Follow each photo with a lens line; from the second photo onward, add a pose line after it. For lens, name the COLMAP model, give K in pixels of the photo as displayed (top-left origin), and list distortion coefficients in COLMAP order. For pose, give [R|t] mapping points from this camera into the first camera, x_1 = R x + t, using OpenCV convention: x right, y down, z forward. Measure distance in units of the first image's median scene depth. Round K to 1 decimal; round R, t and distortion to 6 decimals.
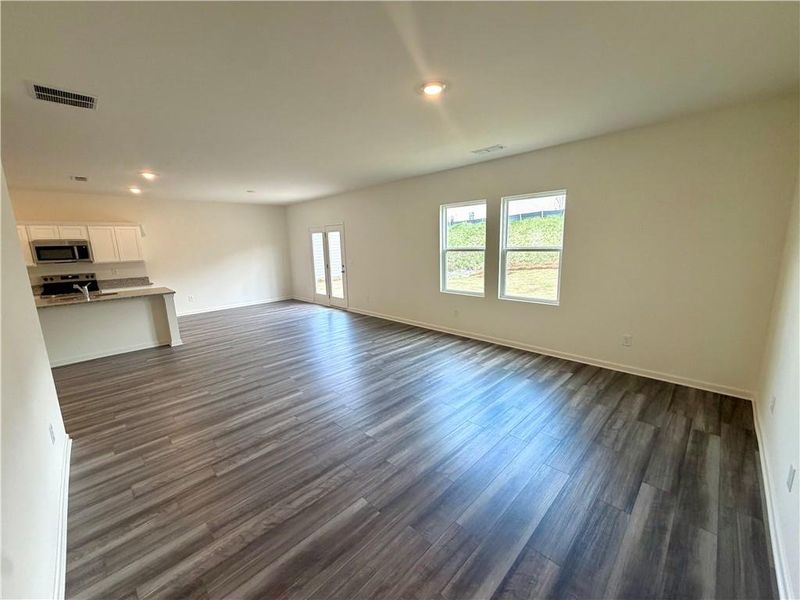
lens RADIAL K [[320.8, 0, 400.0], [0, 320.8, 300.0], [0, 0, 1]] dist [0.001487, 0.000091]
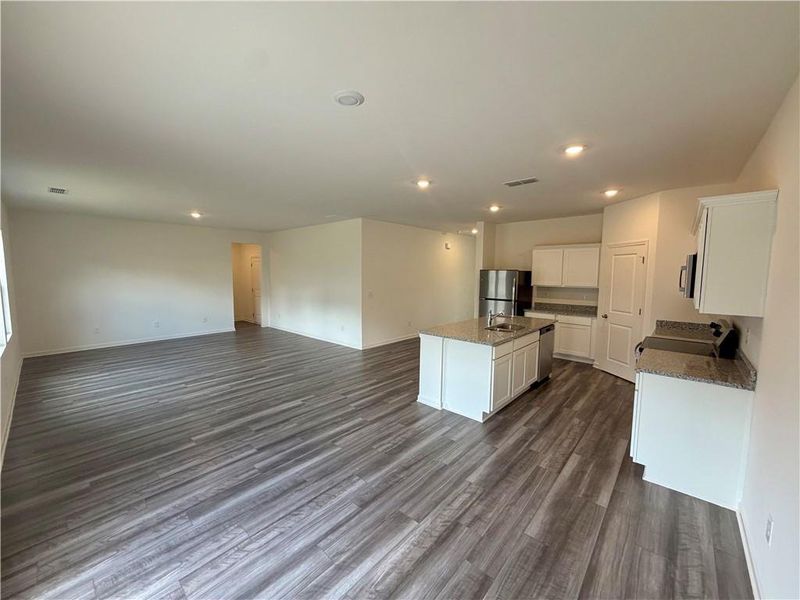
lens RADIAL K [[320.8, 0, 400.0], [0, 320.8, 300.0], [0, 0, 1]] dist [0.001487, 0.000091]
pose [[-0.998270, 0.010738, -0.057809, -0.639796], [-0.004096, 0.968096, 0.250546, -0.315025], [0.058655, 0.250349, -0.966377, 1.743700]]
